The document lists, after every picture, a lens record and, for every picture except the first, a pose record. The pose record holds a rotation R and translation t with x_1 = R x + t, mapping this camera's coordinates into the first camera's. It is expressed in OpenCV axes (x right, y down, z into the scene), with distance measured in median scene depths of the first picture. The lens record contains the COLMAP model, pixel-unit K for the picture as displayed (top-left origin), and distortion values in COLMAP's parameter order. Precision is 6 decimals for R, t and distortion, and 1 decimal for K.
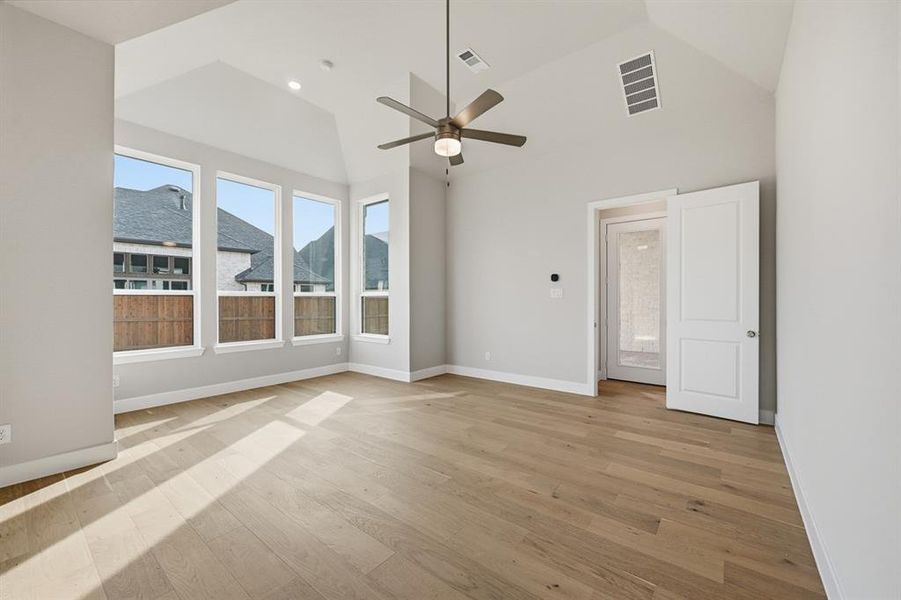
lens RADIAL K [[358.6, 0, 453.8], [0, 358.6, 298.6], [0, 0, 1]] dist [-0.001711, -0.000531]
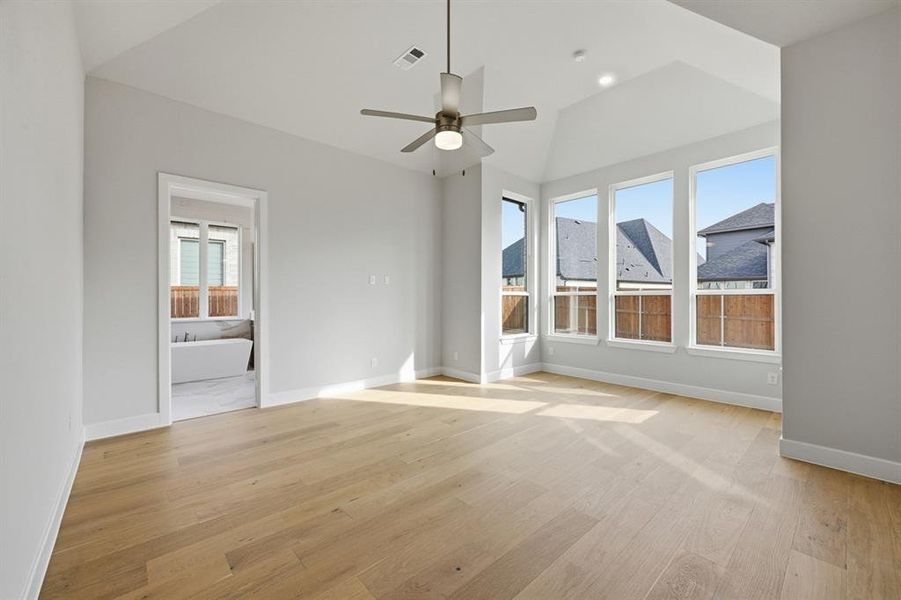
lens RADIAL K [[358.6, 0, 447.2], [0, 358.6, 296.2], [0, 0, 1]] dist [-0.001711, -0.000531]
pose [[-0.182148, -0.002944, -0.983267, 0.561261], [-0.001159, 0.999995, -0.002780, -0.001198], [0.983270, 0.000634, -0.182151, 0.710141]]
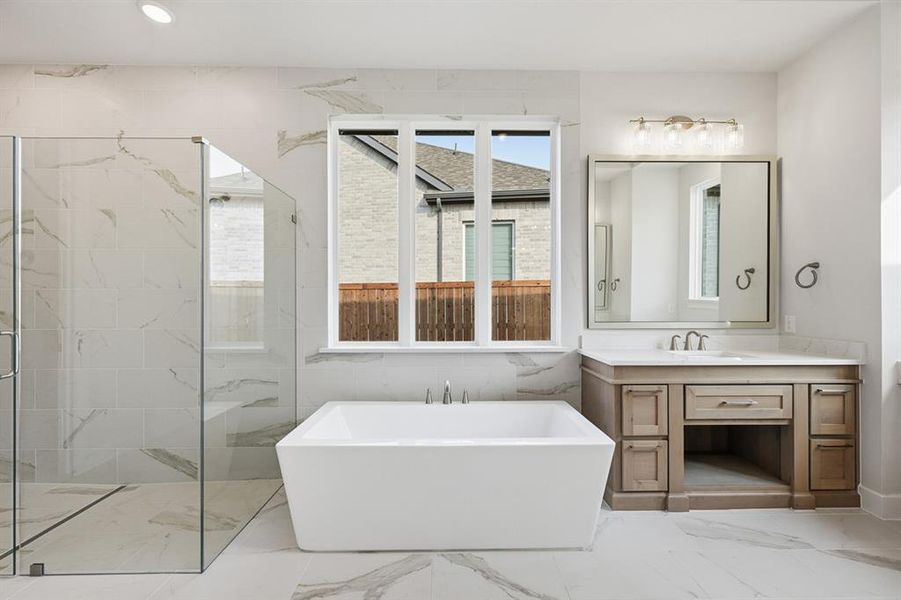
lens RADIAL K [[358.6, 0, 449.9], [0, 358.6, 299.7], [0, 0, 1]] dist [-0.001711, -0.000531]
pose [[-0.783915, 0.004528, -0.620851, 0.331093], [0.001979, 0.999987, 0.004795, -0.000261], [0.620864, 0.002531, -0.783914, 0.489767]]
